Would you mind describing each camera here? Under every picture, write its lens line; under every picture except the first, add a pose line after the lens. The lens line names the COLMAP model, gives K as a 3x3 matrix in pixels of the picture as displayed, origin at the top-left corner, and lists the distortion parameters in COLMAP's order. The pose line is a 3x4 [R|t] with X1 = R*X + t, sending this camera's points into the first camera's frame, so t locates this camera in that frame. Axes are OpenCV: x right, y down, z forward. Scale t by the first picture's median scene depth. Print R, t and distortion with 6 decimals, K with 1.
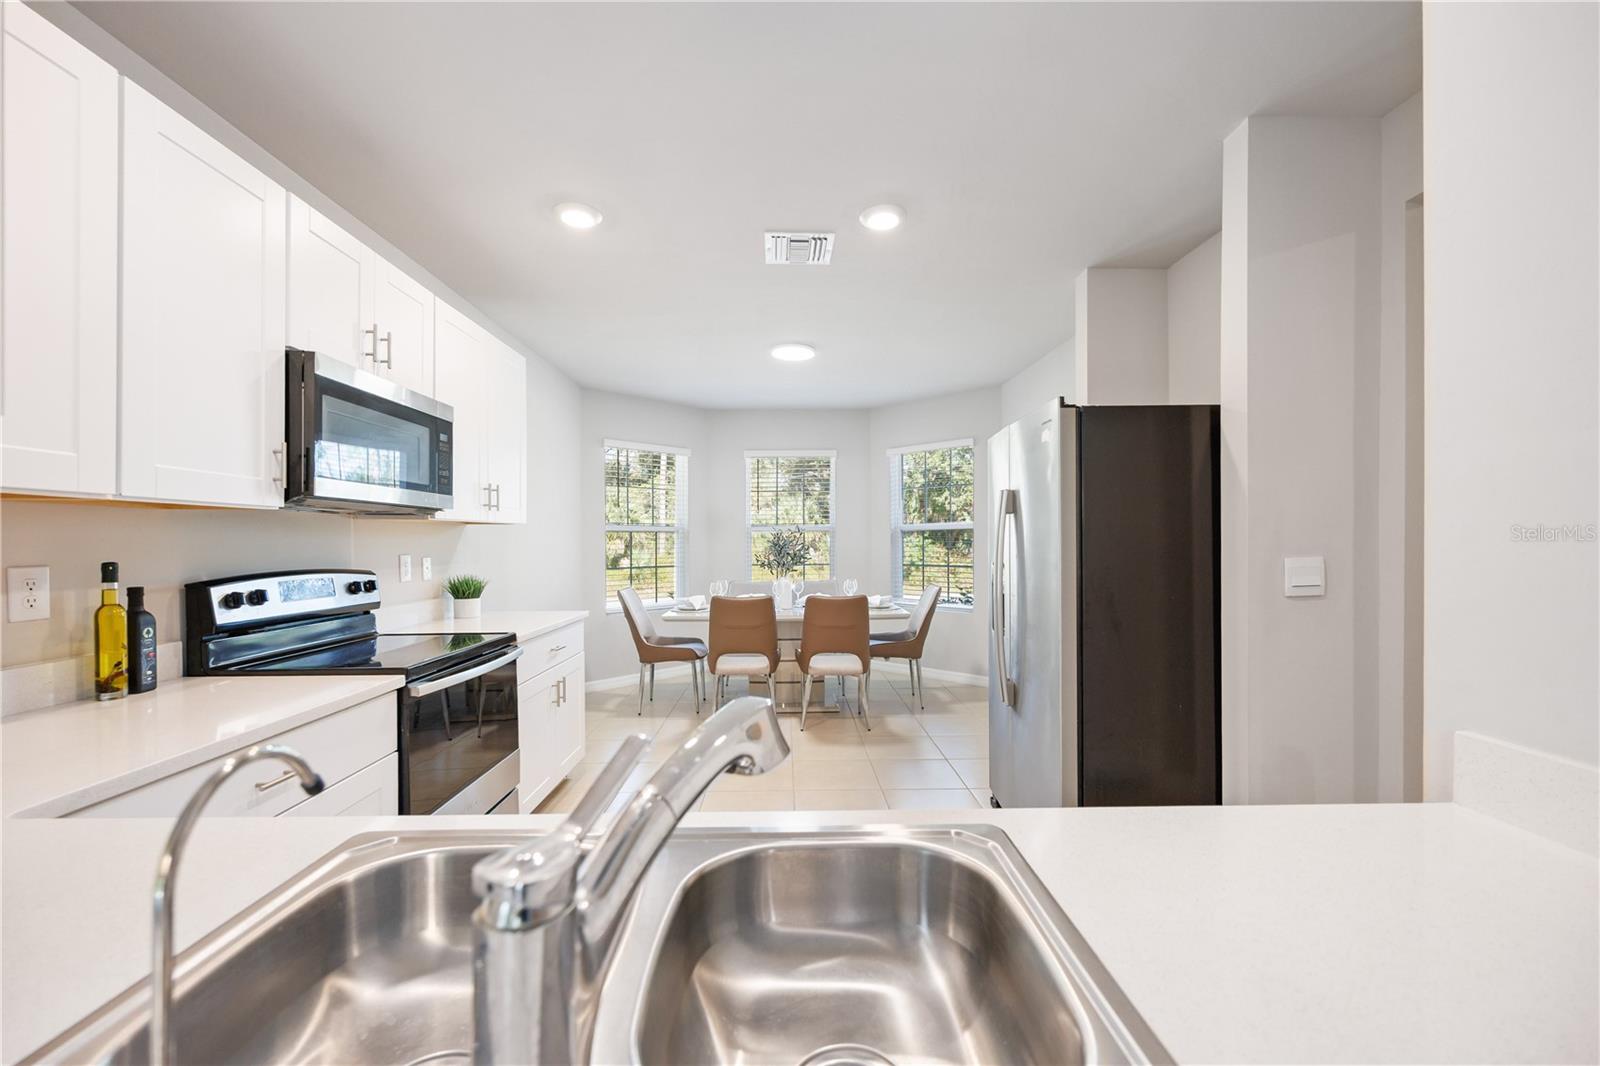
lens RADIAL K [[608.9, 0, 800.0], [0, 608.9, 533.0], [0, 0, 1]] dist [0.000243, -0.000086]
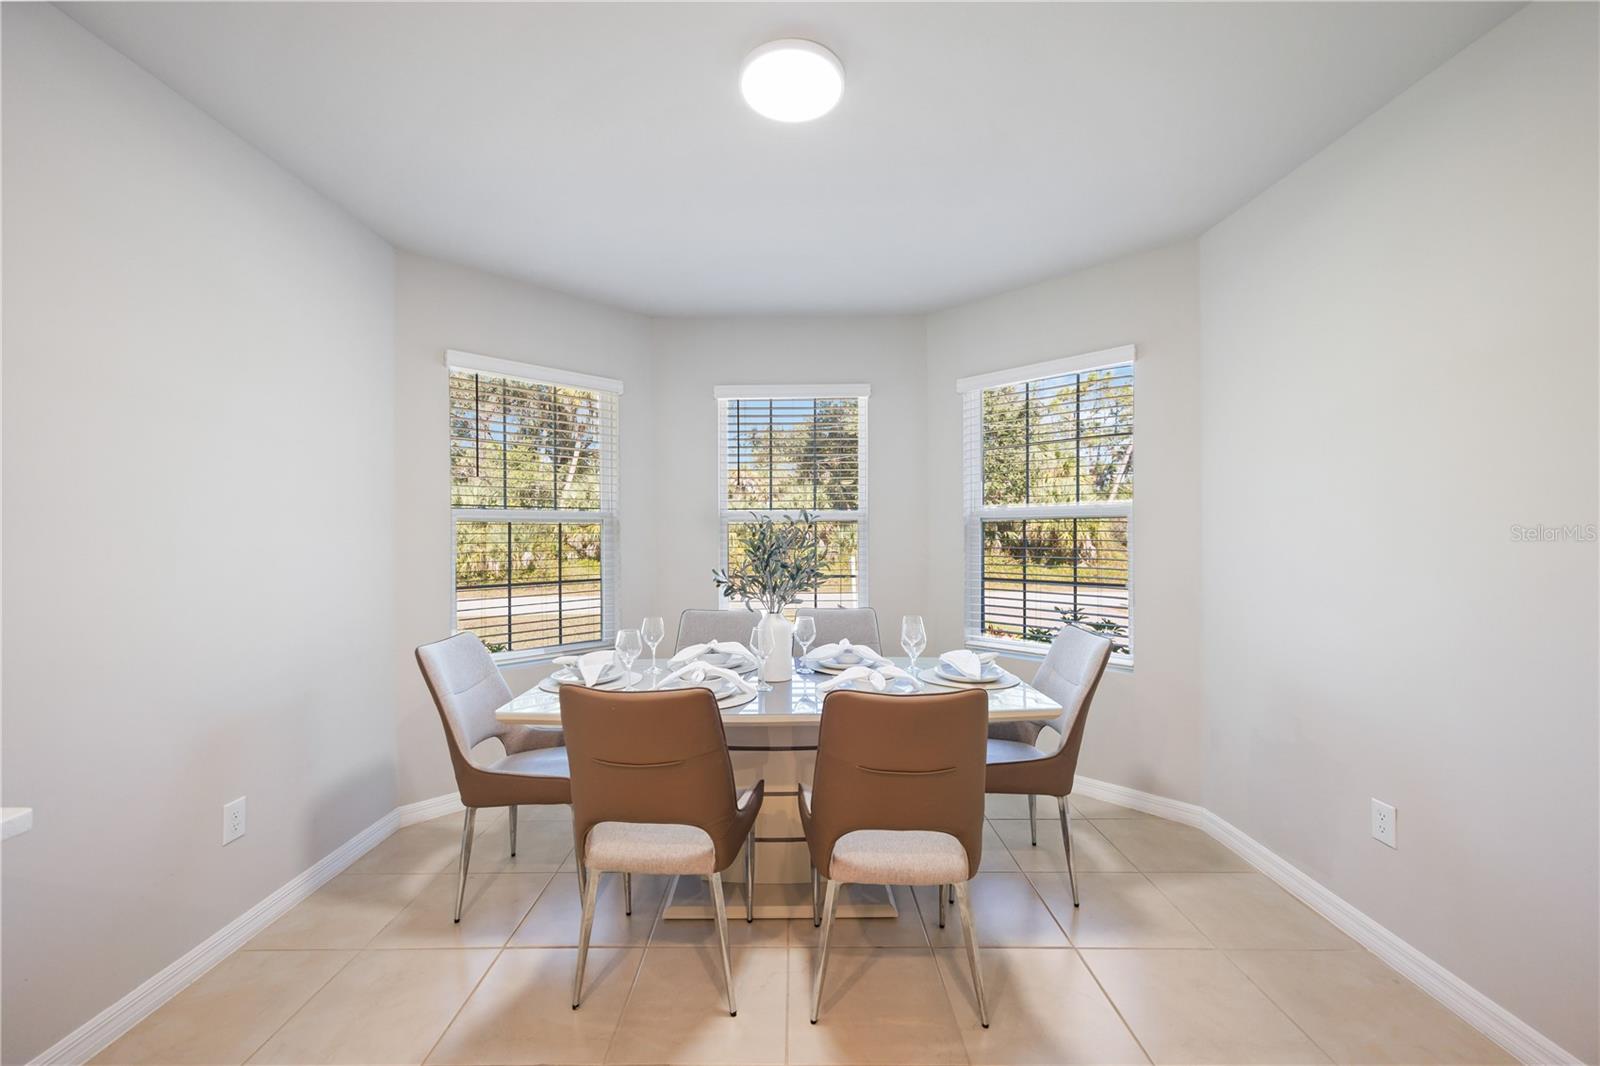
lens RADIAL K [[608.9, 0, 800.0], [0, 608.9, 533.0], [0, 0, 1]] dist [0.000243, -0.000086]
pose [[0.999873, -0.001251, -0.015860, 0.000755], [0.001464, 0.999909, 0.013403, 0.001463], [0.015842, -0.013424, 0.999784, 0.480444]]
